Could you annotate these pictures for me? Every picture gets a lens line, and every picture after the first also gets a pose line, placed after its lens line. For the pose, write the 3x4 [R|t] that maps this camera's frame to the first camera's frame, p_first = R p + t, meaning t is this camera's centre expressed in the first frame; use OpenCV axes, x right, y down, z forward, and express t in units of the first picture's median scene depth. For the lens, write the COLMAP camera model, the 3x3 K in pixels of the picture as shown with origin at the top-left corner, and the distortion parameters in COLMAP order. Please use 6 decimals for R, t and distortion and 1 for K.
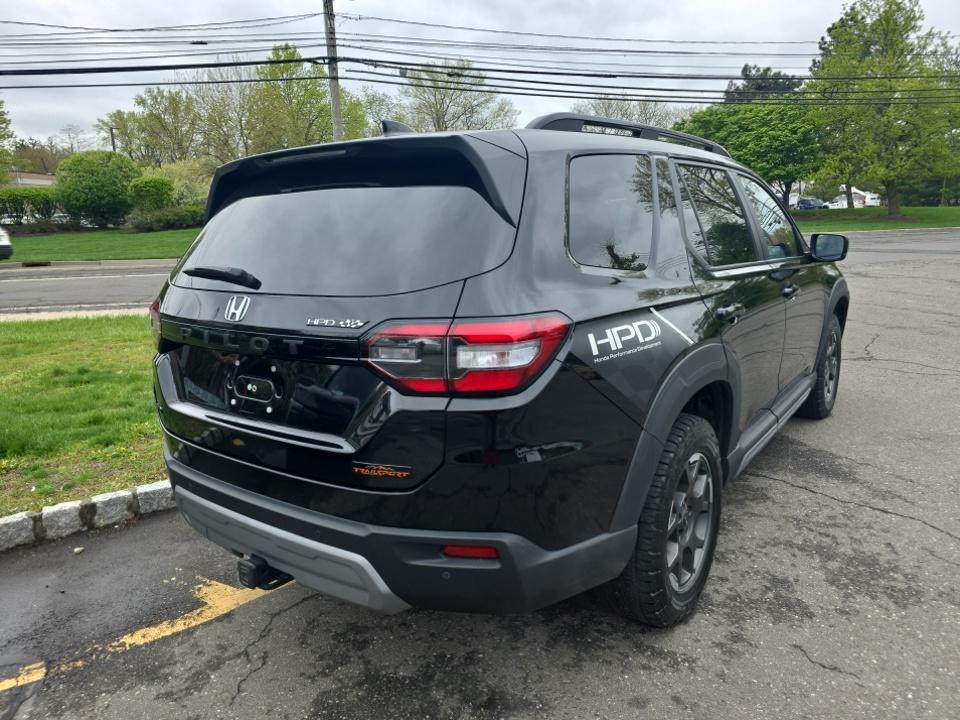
lens RADIAL K [[670.2, 0, 482.0], [0, 670.2, 362.9], [0, 0, 1]] dist [0.053386, -0.047442]
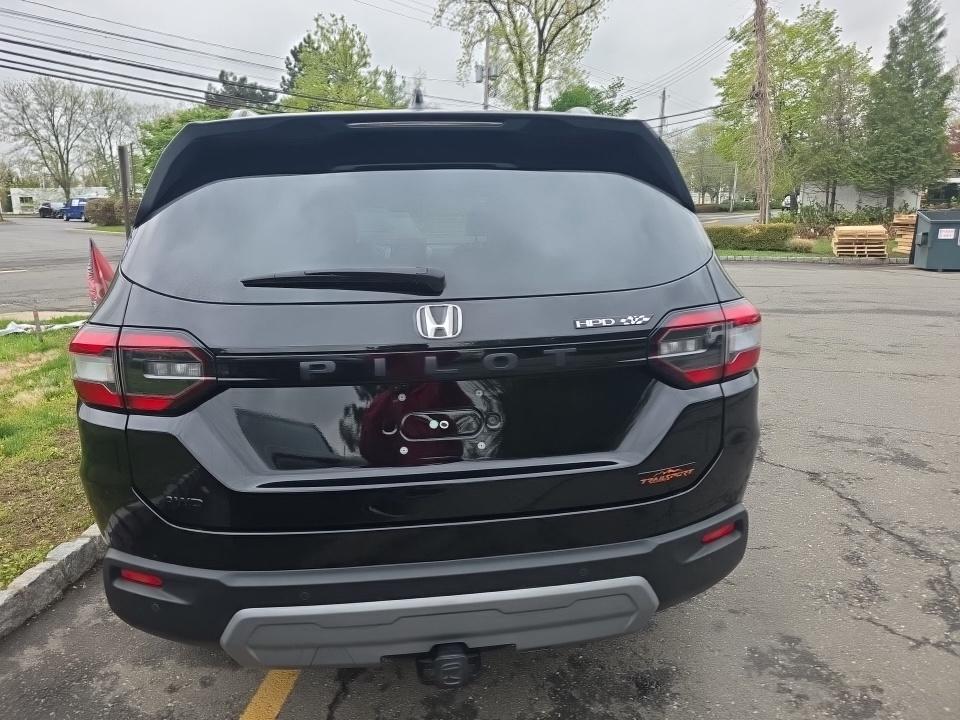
lens RADIAL K [[656.3, 0, 449.6], [0, 656.3, 360.2], [0, 0, 1]] dist [0.062391, -0.044802]
pose [[0.733569, -0.131616, 0.666749, -0.685849], [0.134811, 0.989753, 0.047055, -0.056972], [-0.666110, 0.055367, 0.743795, 0.366167]]
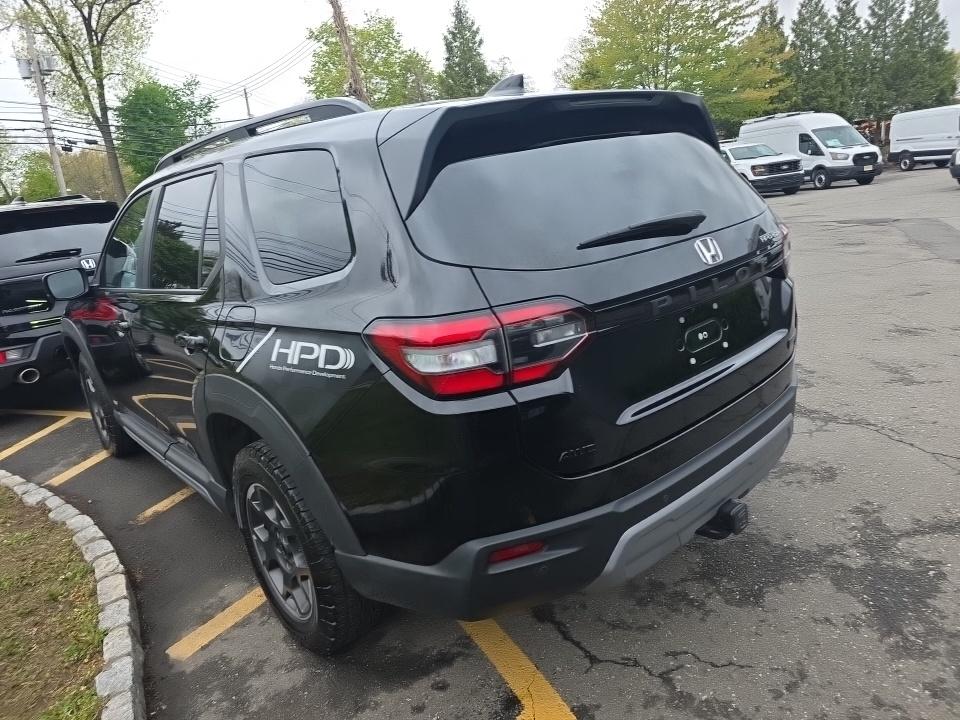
lens RADIAL K [[670.2, 0, 482.0], [0, 670.2, 362.9], [0, 0, 1]] dist [0.053386, -0.047442]
pose [[0.171822, -0.252467, 0.952228, -1.129241], [0.318699, 0.928869, 0.188767, -0.179016], [-0.932153, 0.271039, 0.240061, 0.918874]]
